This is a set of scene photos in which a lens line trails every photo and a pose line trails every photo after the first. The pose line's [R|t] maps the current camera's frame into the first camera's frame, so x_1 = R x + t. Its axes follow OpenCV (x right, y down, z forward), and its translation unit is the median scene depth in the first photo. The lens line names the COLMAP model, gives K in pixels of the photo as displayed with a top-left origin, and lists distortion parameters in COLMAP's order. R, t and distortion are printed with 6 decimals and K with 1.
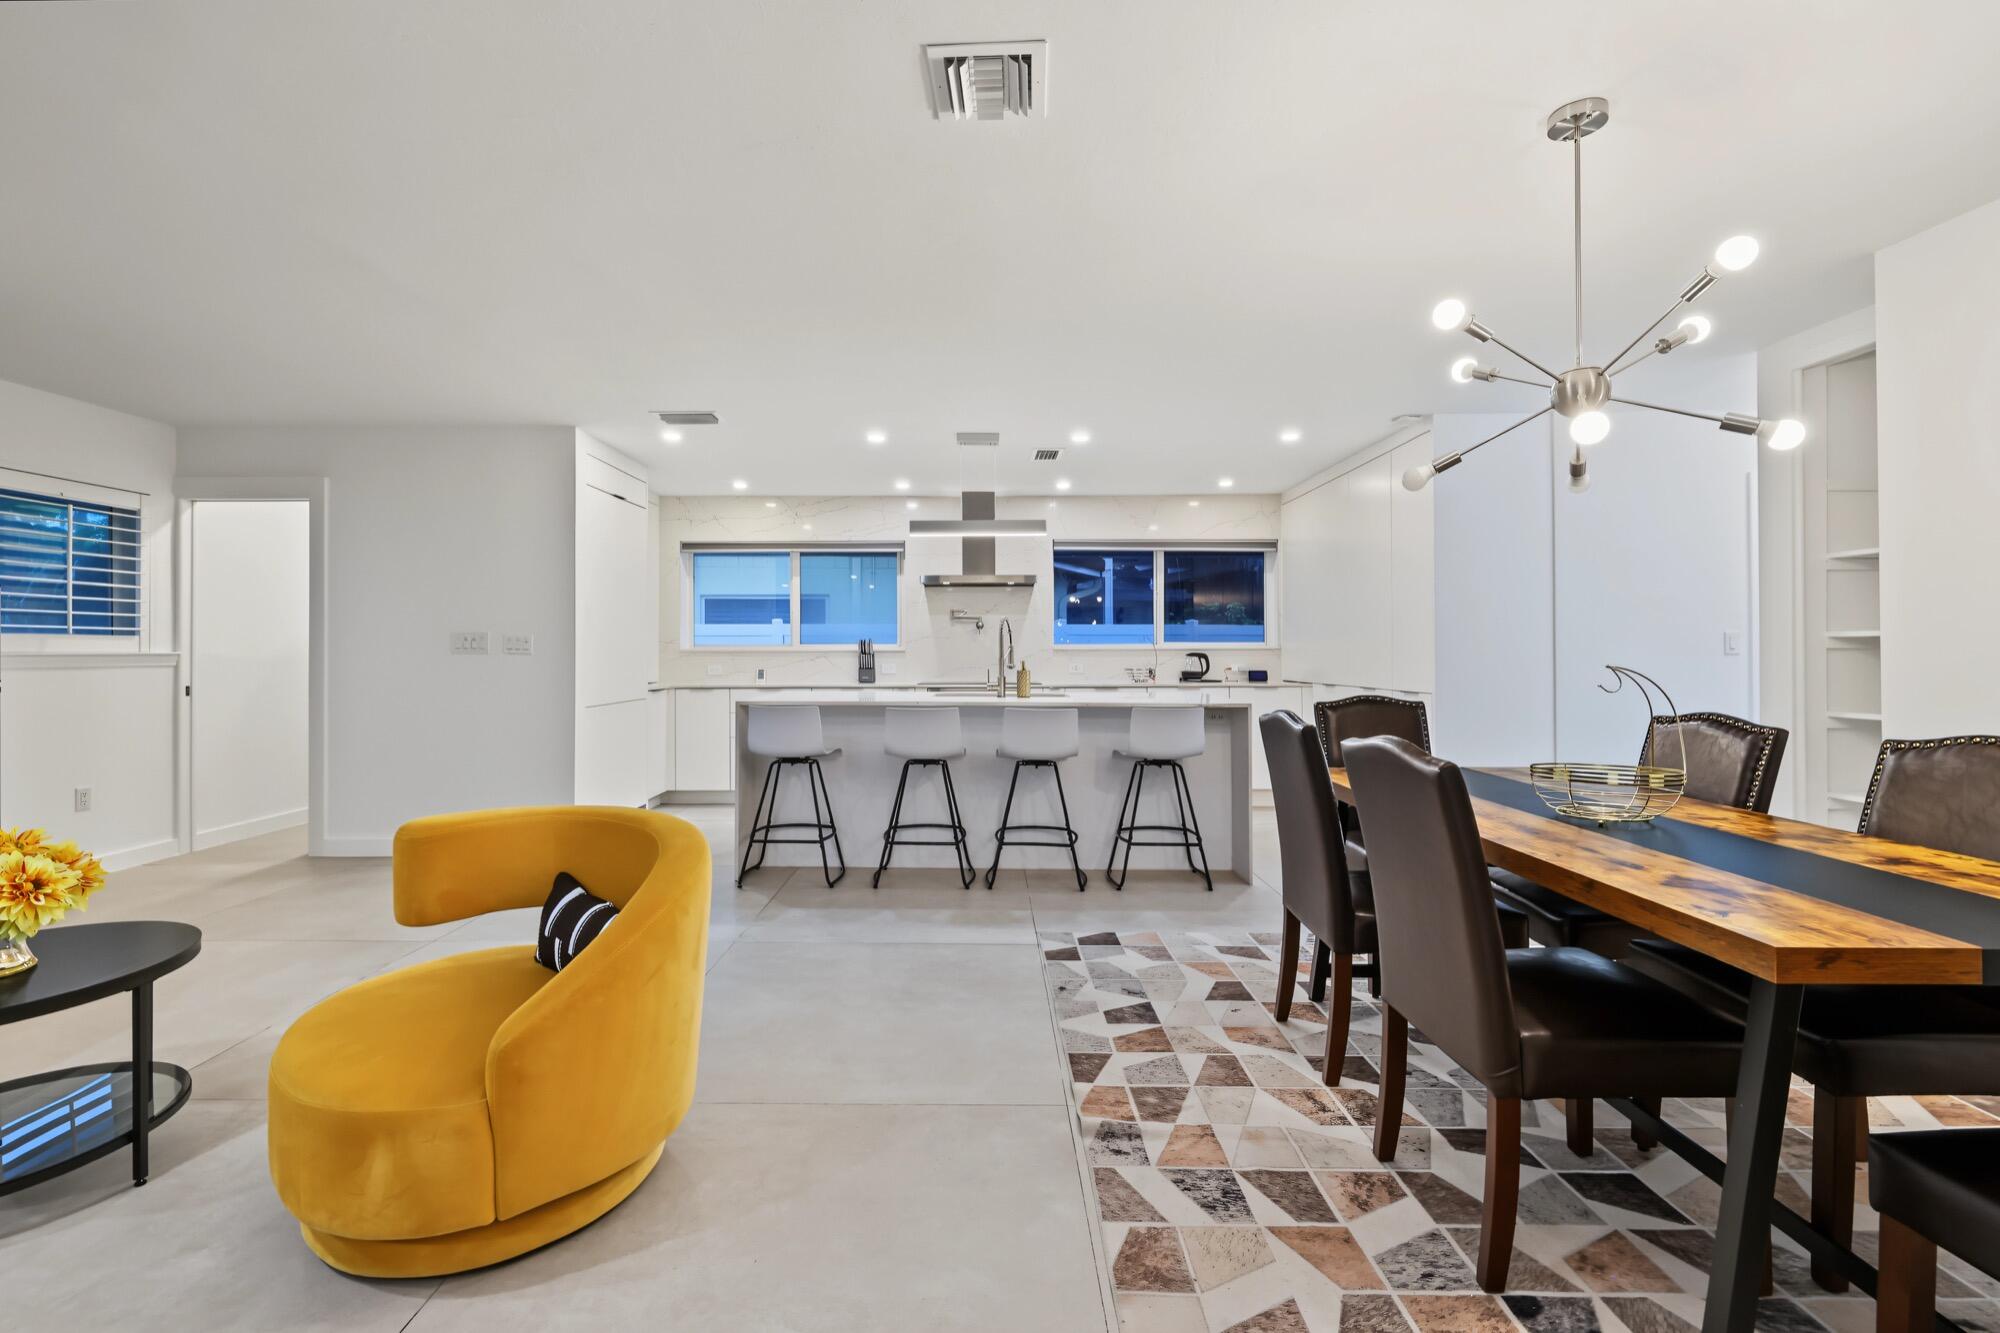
lens RADIAL K [[848.1, 0, 989.8], [0, 848.1, 653.7], [0, 0, 1]] dist [-0.005545, 0.001334]
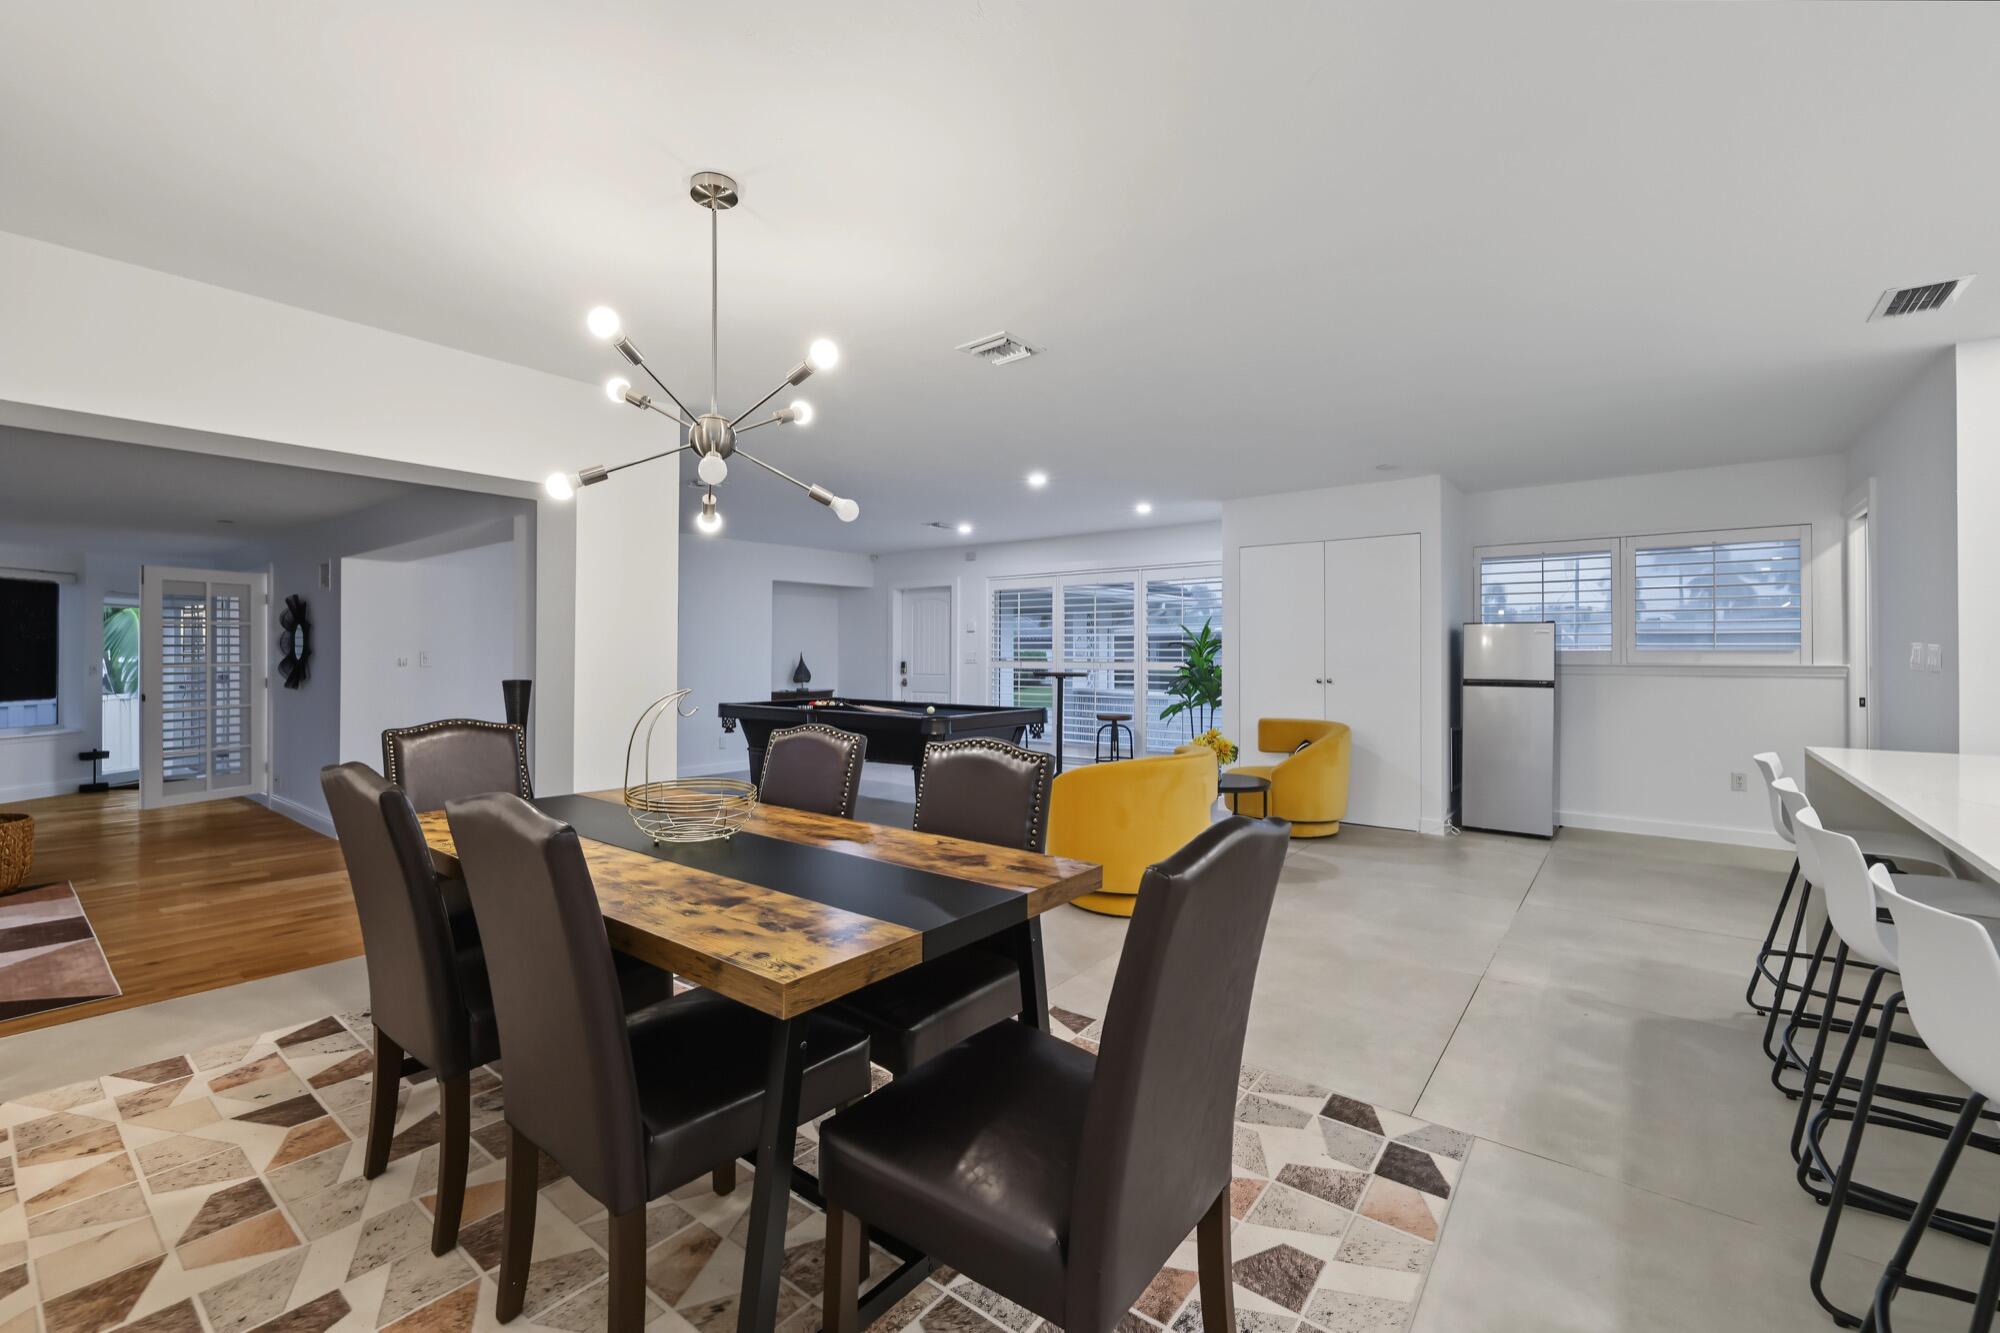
lens RADIAL K [[848.1, 0, 970.8], [0, 848.1, 657.9], [0, 0, 1]] dist [-0.005545, 0.001334]
pose [[-0.628762, 0.001392, -0.777596, 0.577250], [-0.006305, 0.999956, 0.006888, -0.010415], [0.777572, 0.009234, -0.628726, 0.676106]]
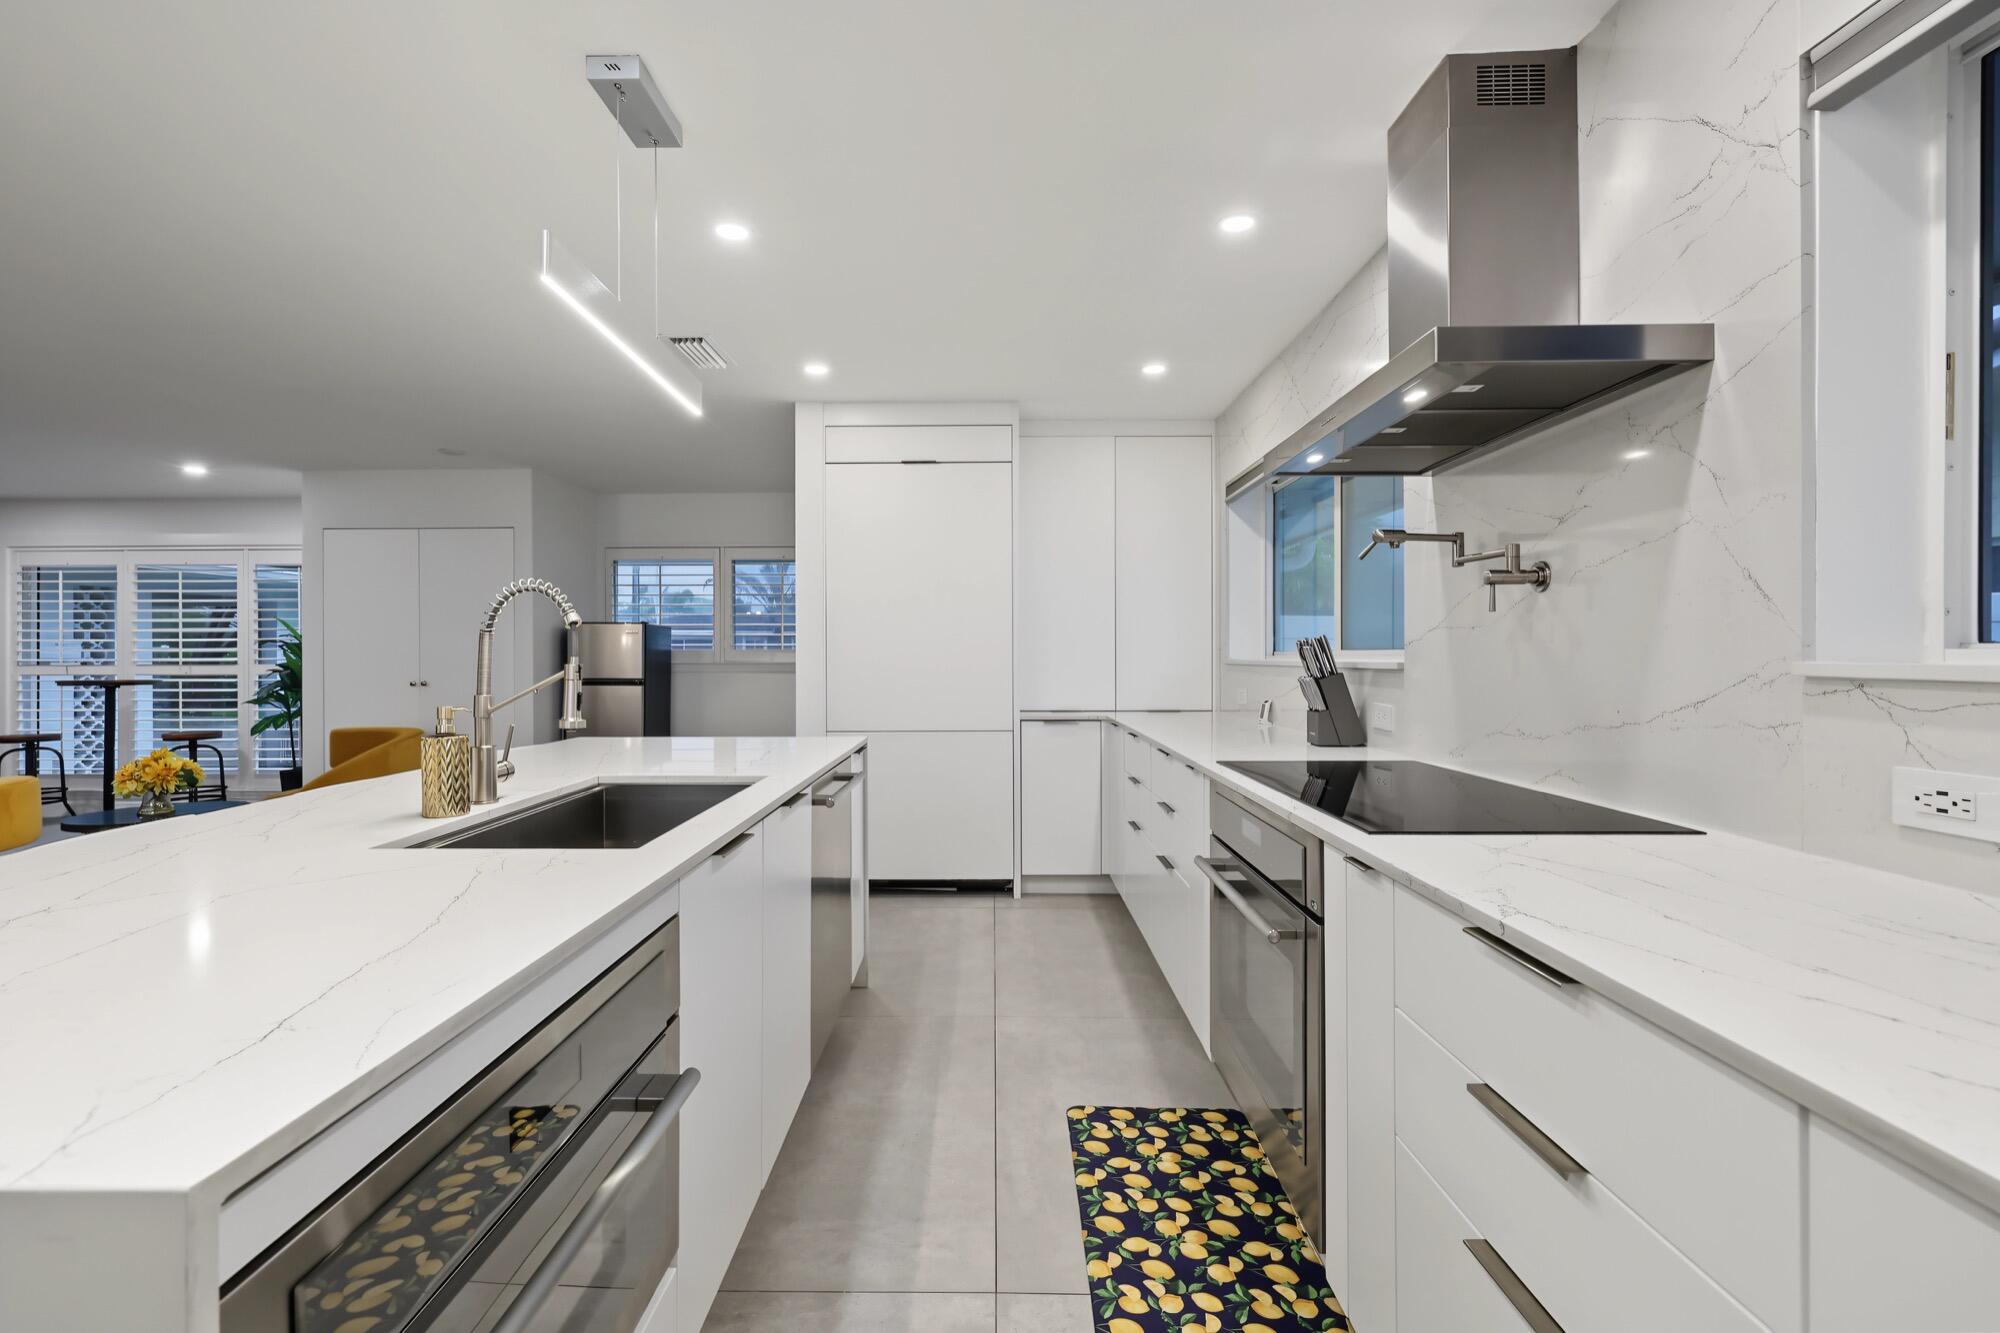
lens RADIAL K [[848.1, 0, 999.7], [0, 848.1, 648.7], [0, 0, 1]] dist [-0.005545, 0.001334]
pose [[-0.029431, -0.006965, -0.999543, 0.314967], [-0.002824, 0.999972, -0.006884, -0.013131], [0.999563, 0.002620, -0.029450, 1.218071]]
